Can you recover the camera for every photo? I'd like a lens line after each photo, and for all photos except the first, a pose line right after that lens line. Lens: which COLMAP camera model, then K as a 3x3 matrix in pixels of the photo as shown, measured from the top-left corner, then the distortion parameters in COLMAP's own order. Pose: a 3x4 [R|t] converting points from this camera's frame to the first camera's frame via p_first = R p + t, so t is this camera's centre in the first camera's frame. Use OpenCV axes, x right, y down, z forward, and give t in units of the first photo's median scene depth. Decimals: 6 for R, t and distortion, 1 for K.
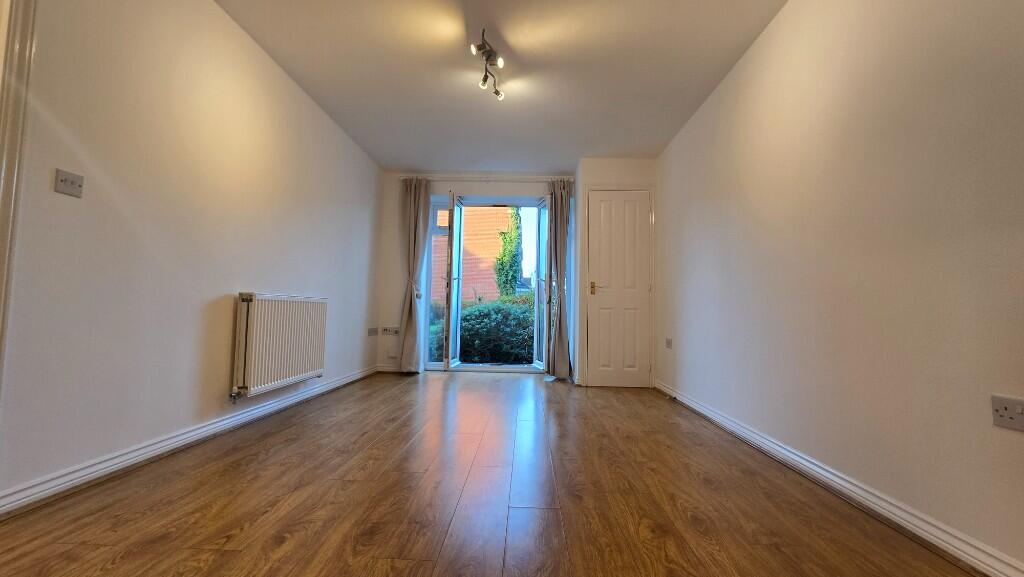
lens RADIAL K [[416.0, 0, 512.0], [0, 416.0, 288.5], [0, 0, 1]] dist [-0.002046, 0.000076]
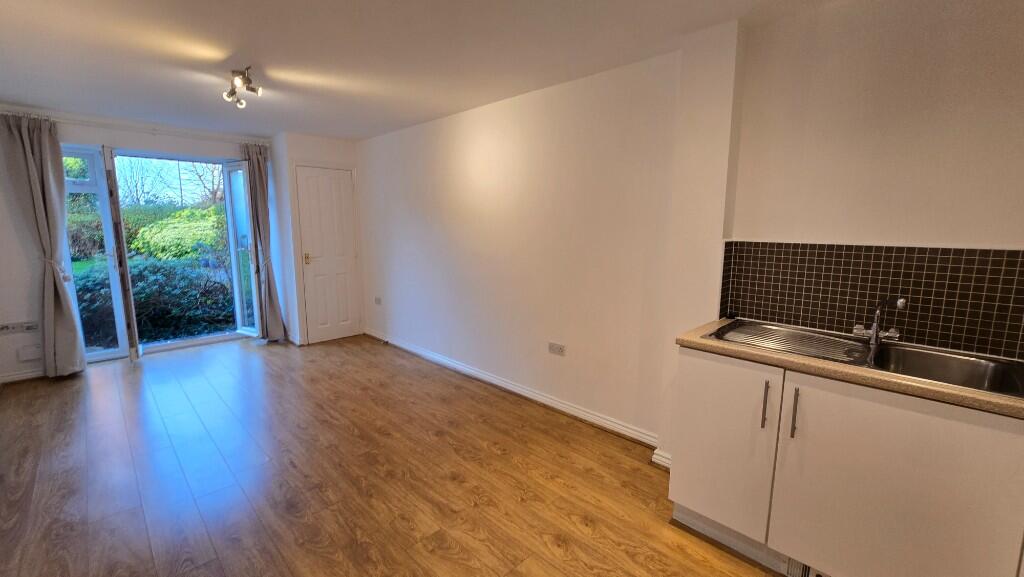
lens RADIAL K [[416.0, 0, 512.0], [0, 416.0, 288.5], [0, 0, 1]] dist [-0.002046, 0.000076]
pose [[0.684387, -0.127428, 0.717897, -0.243949], [-0.030078, 0.978837, 0.202419, -0.168132], [-0.728498, -0.160126, 0.666071, -0.153697]]
